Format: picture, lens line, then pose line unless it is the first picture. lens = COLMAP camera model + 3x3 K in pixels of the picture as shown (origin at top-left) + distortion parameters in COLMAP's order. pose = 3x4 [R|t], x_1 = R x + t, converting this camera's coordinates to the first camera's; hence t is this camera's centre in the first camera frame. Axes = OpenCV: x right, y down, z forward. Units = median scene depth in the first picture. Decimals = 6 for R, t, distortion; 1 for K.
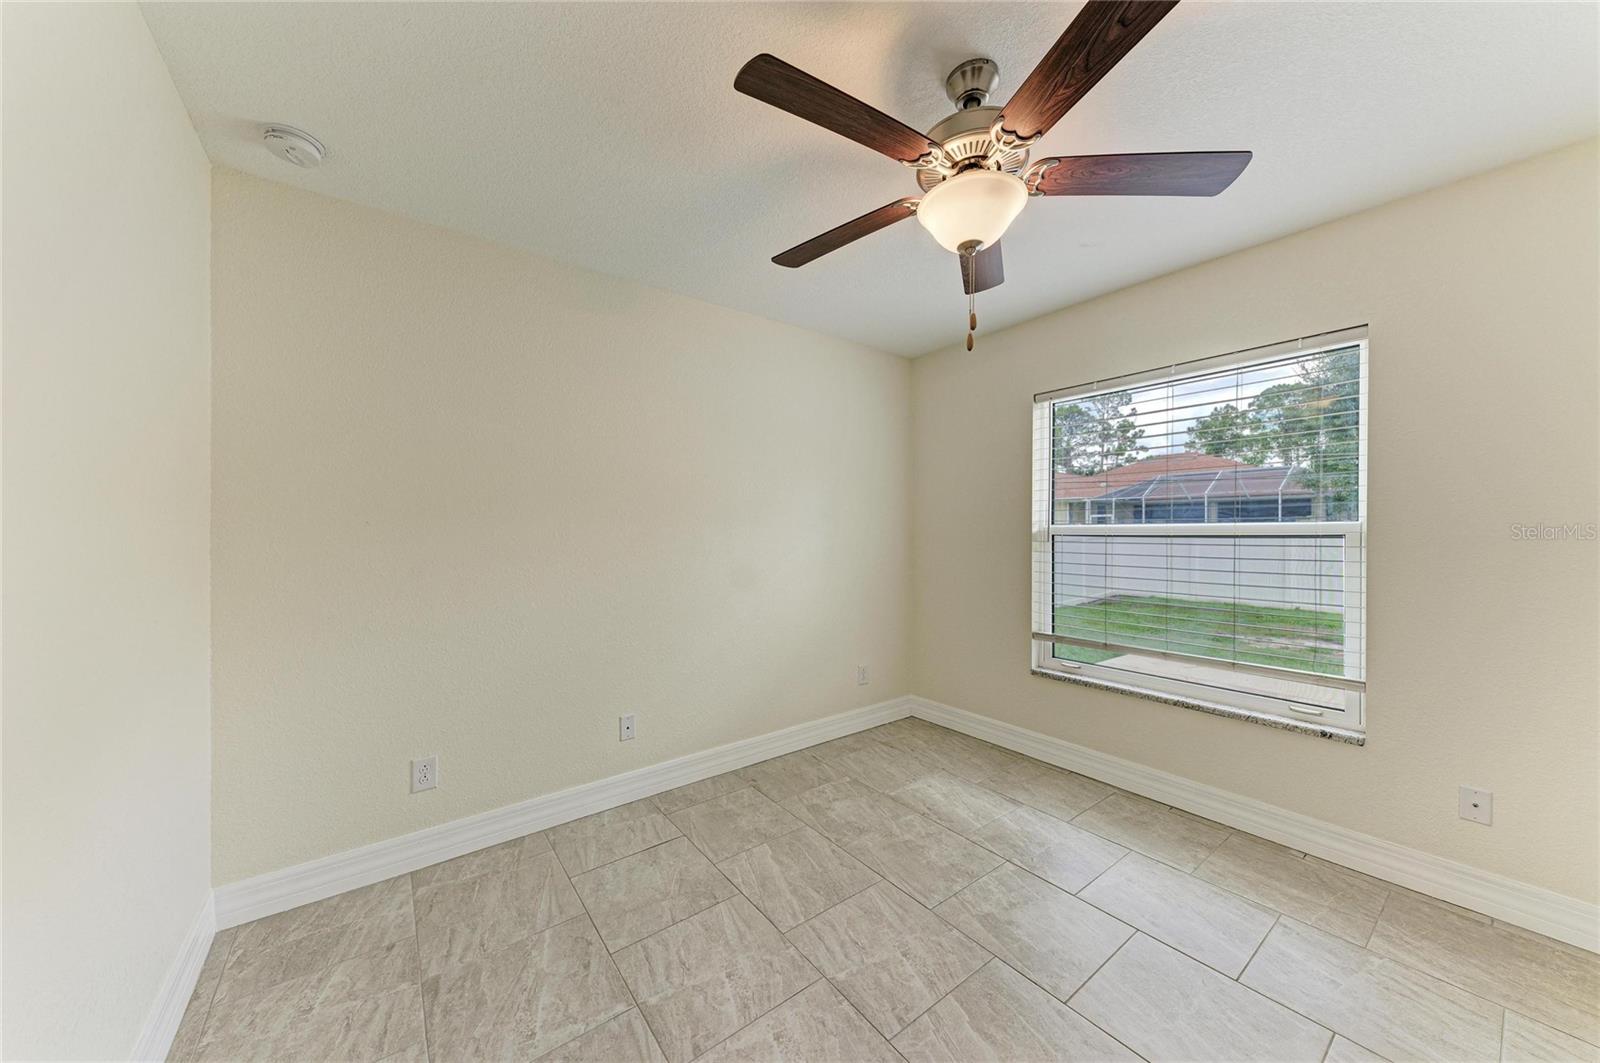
lens RADIAL K [[551.1, 0, 800.3], [0, 551.1, 534.2], [0, 0, 1]] dist [0.022981, -0.007825]
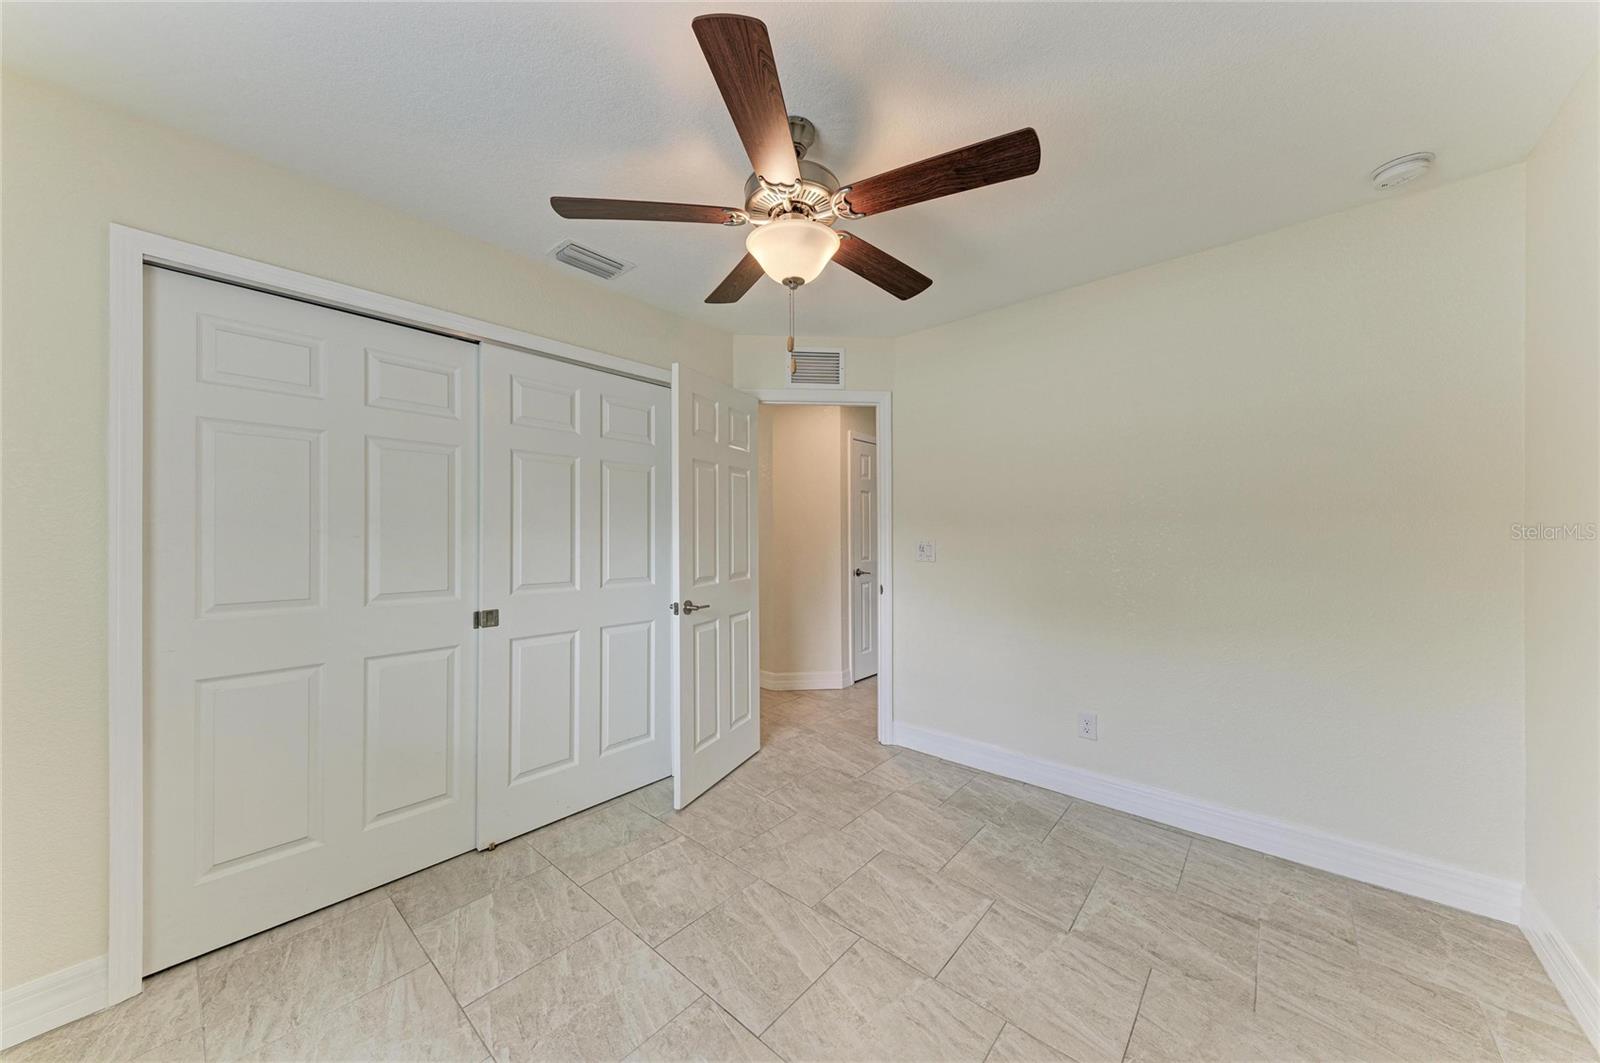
lens RADIAL K [[551.1, 0, 800.3], [0, 551.1, 534.2], [0, 0, 1]] dist [0.022981, -0.007825]
pose [[-0.978013, 0.009147, -0.208344, 0.421278], [0.007535, 0.999935, 0.008531, -0.013317], [0.208408, 0.006773, -0.978018, 1.691070]]
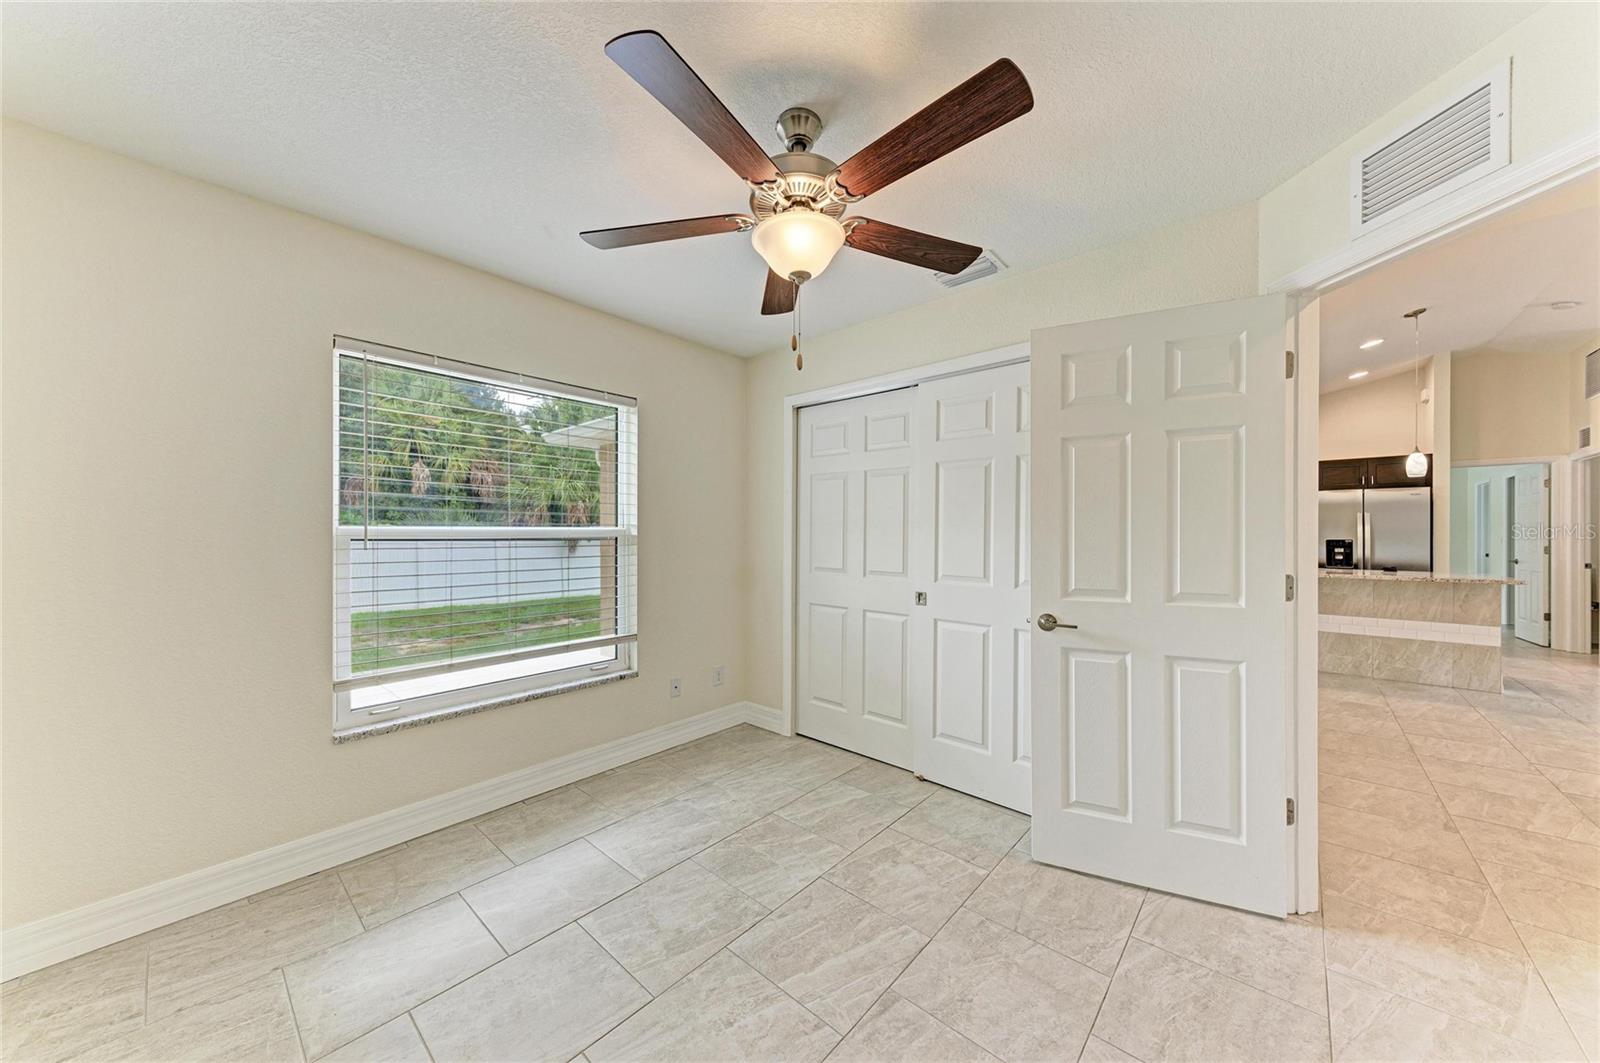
lens RADIAL K [[551.1, 0, 800.3], [0, 551.1, 534.2], [0, 0, 1]] dist [0.022981, -0.007825]
pose [[-0.196088, 0.002343, 0.980584, -0.631498], [0.006244, 0.999980, -0.001141, -0.002429], [-0.980566, 0.005899, -0.196099, 0.976894]]
